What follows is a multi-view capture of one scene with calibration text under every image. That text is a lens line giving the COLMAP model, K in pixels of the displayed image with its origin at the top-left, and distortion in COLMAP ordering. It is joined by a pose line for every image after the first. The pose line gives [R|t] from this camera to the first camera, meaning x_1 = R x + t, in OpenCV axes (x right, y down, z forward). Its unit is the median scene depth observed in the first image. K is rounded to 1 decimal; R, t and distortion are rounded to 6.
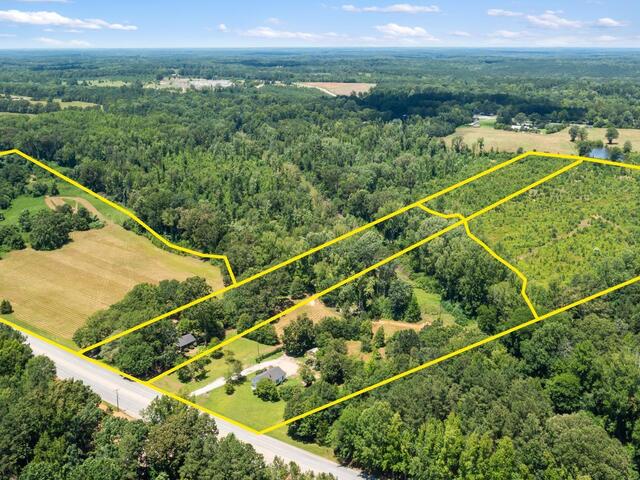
lens RADIAL K [[672.9, 0, 334.1], [0, 672.9, 242.4], [0, 0, 1]] dist [-0.010446, 0.000000]
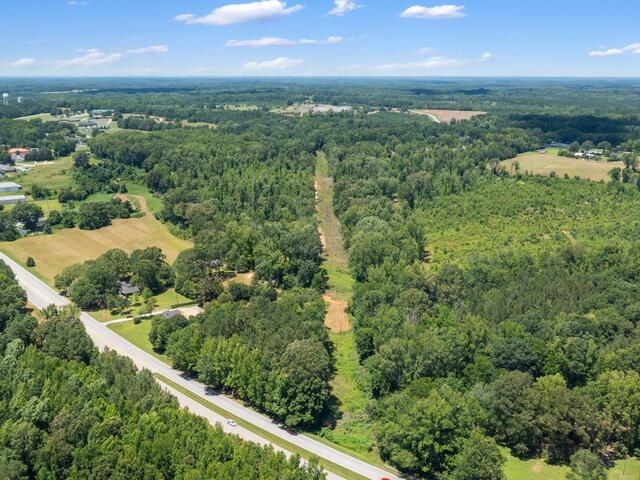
lens RADIAL K [[672.9, 0, 336.0], [0, 672.9, 234.9], [0, 0, 1]] dist [-0.010446, 0.000000]
pose [[0.974264, 0.056083, -0.218322, 0.376330], [-0.067036, 0.996820, -0.043084, 0.052836], [0.215211, 0.056610, 0.974925, -0.188634]]
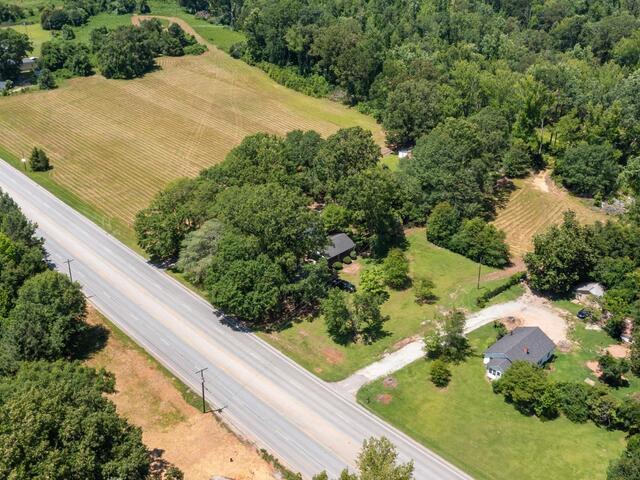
lens RADIAL K [[672.9, 0, 337.9], [0, 672.9, 219.8], [0, 0, 1]] dist [-0.010446, 0.000000]
pose [[0.987554, 0.077488, -0.136870, -0.119078], [-0.053380, 0.983691, 0.171761, 0.027330], [0.147947, -0.162317, 0.975584, 0.390412]]
